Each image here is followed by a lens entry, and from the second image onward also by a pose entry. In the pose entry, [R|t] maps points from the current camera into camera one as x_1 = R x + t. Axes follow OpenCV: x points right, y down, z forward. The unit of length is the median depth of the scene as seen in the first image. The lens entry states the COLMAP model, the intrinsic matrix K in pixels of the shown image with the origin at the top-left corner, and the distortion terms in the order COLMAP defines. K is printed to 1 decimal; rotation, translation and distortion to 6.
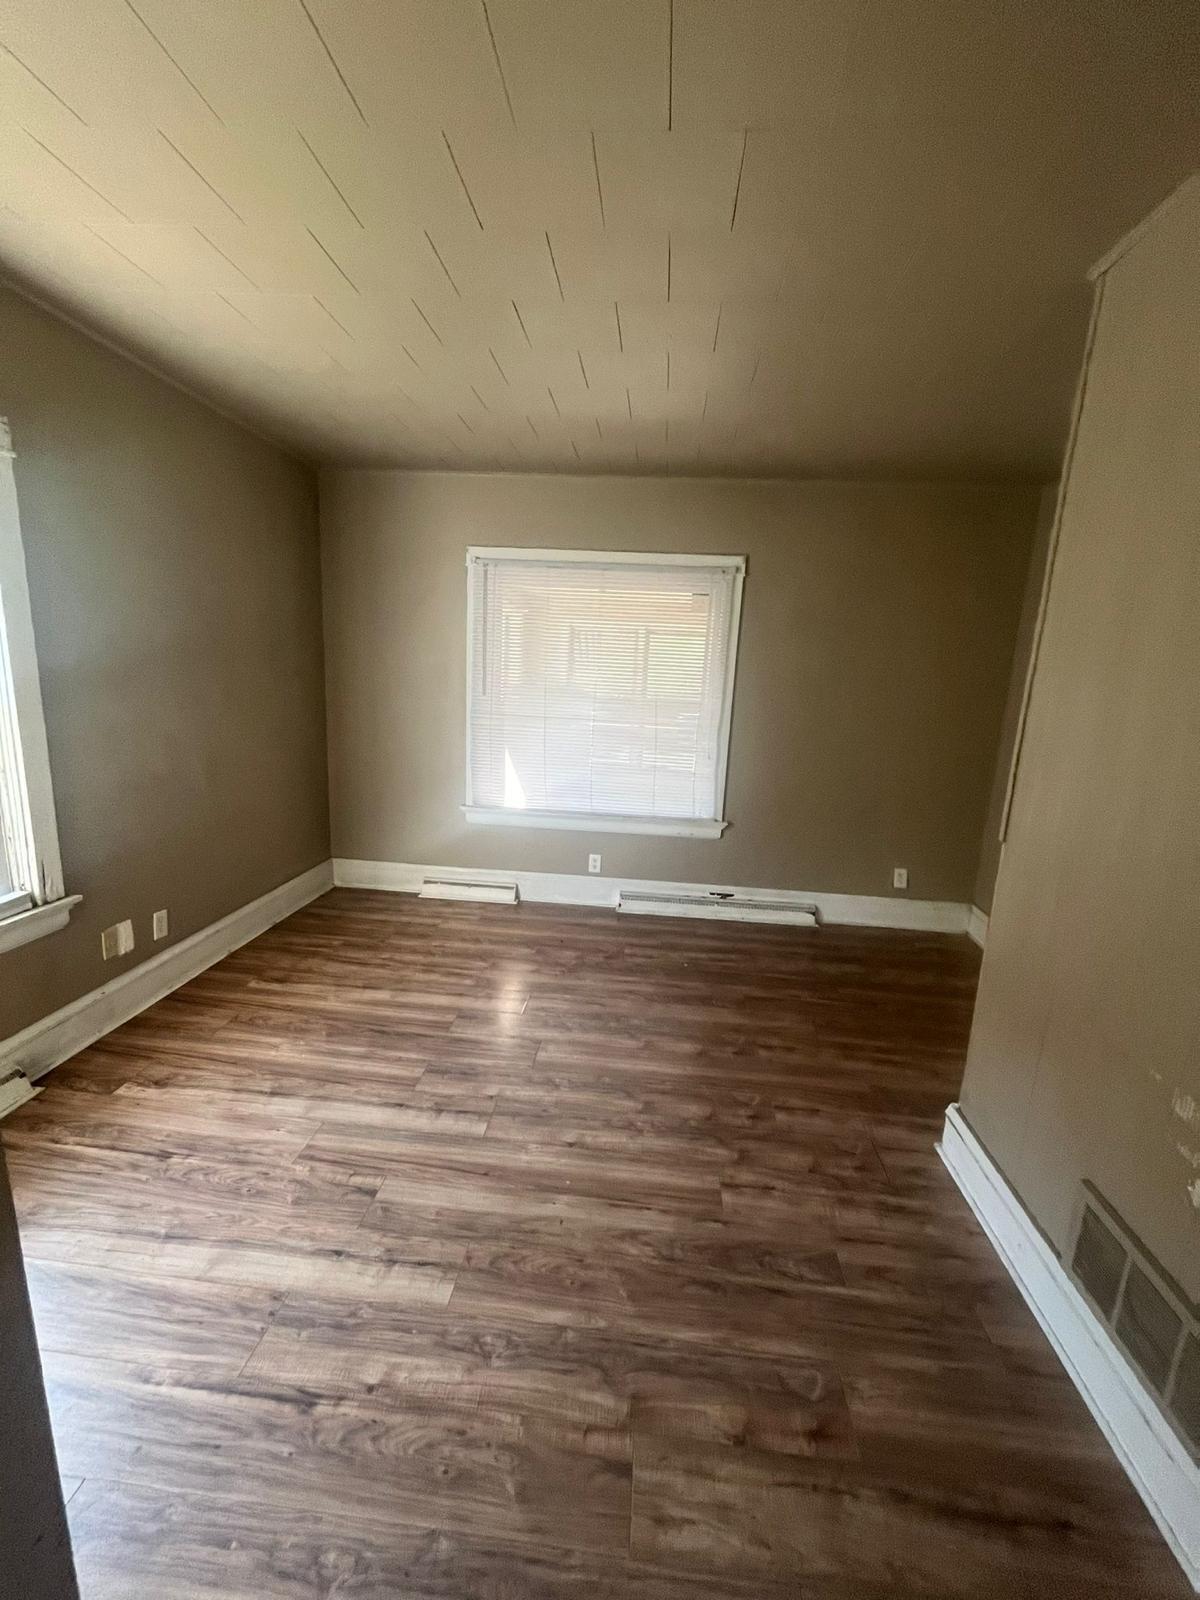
lens RADIAL K [[642.4, 0, 603.7], [0, 642.4, 824.4], [0, 0, 1]] dist [-0.001605, 0.000086]
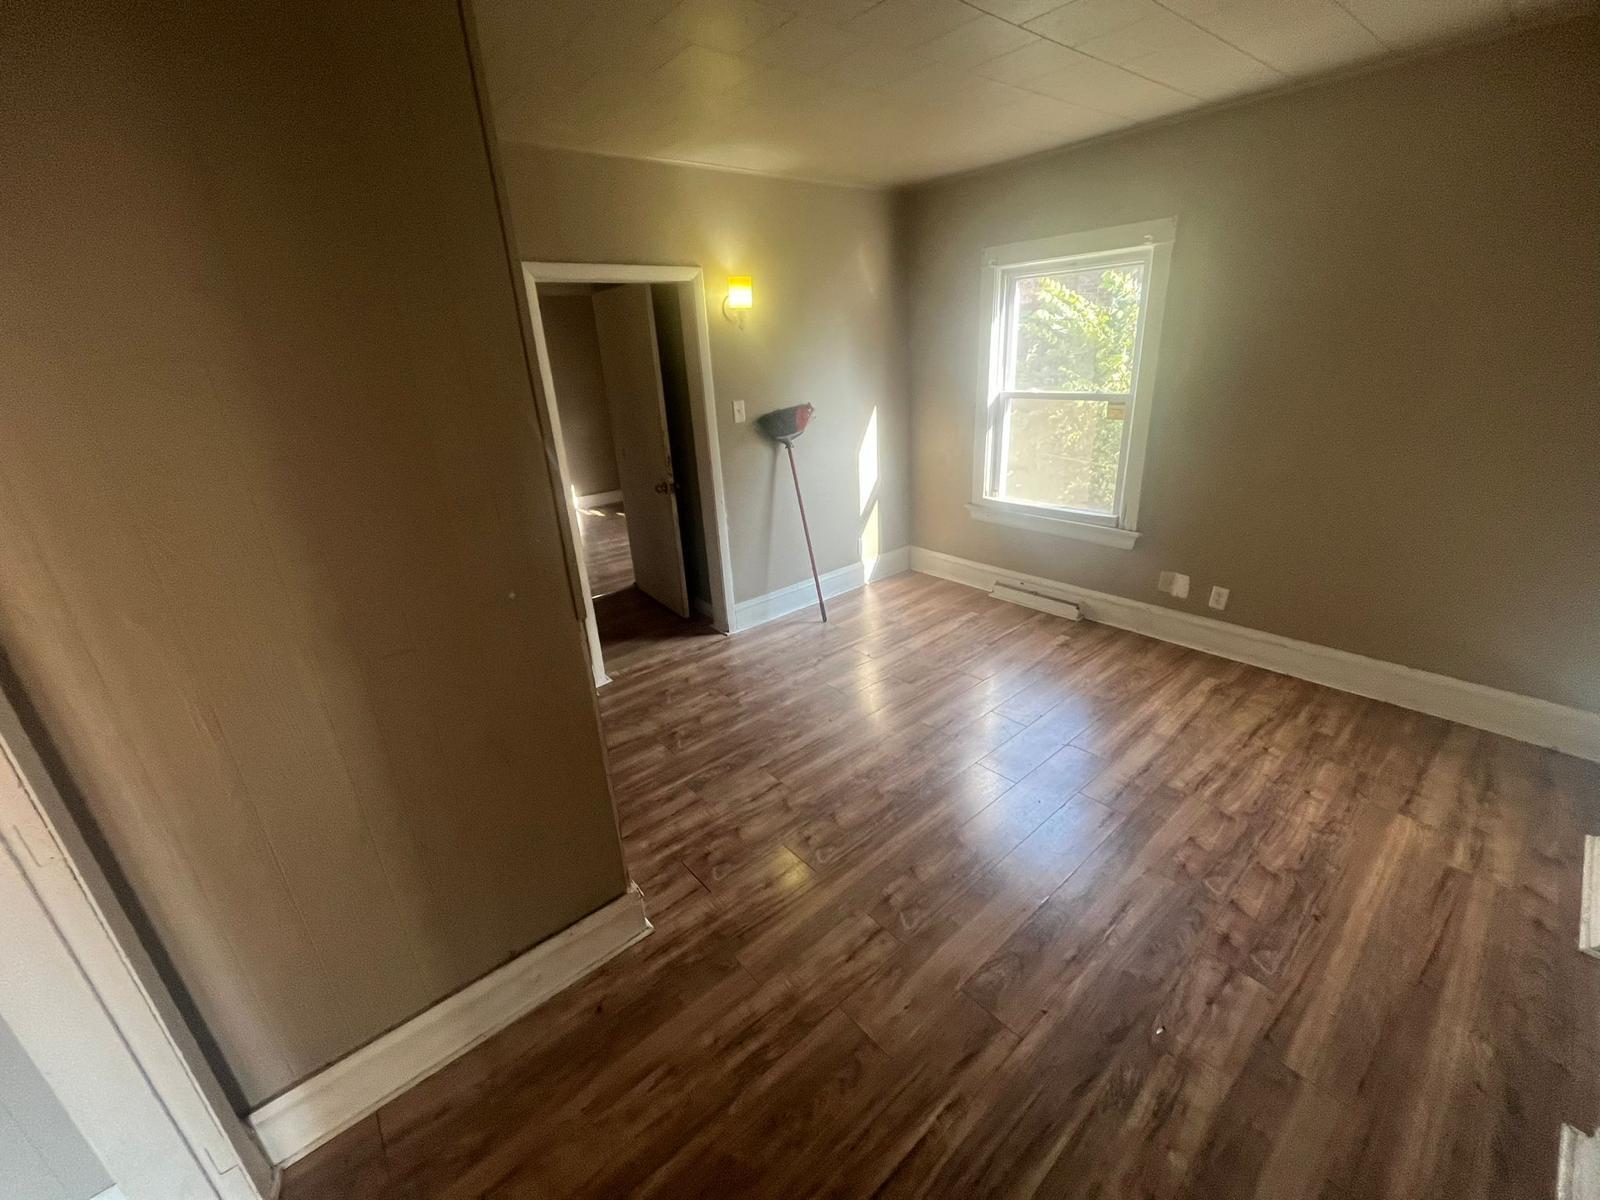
lens RADIAL K [[639.2, 0, 812.8], [0, 639.2, 592.6], [0, 0, 1]] dist [-0.001524, -0.000142]
pose [[-0.690364, 0.245722, -0.680455, 0.714416], [-0.153872, 0.869163, 0.469979, -0.327604], [0.706910, 0.429159, -0.562229, 1.215672]]
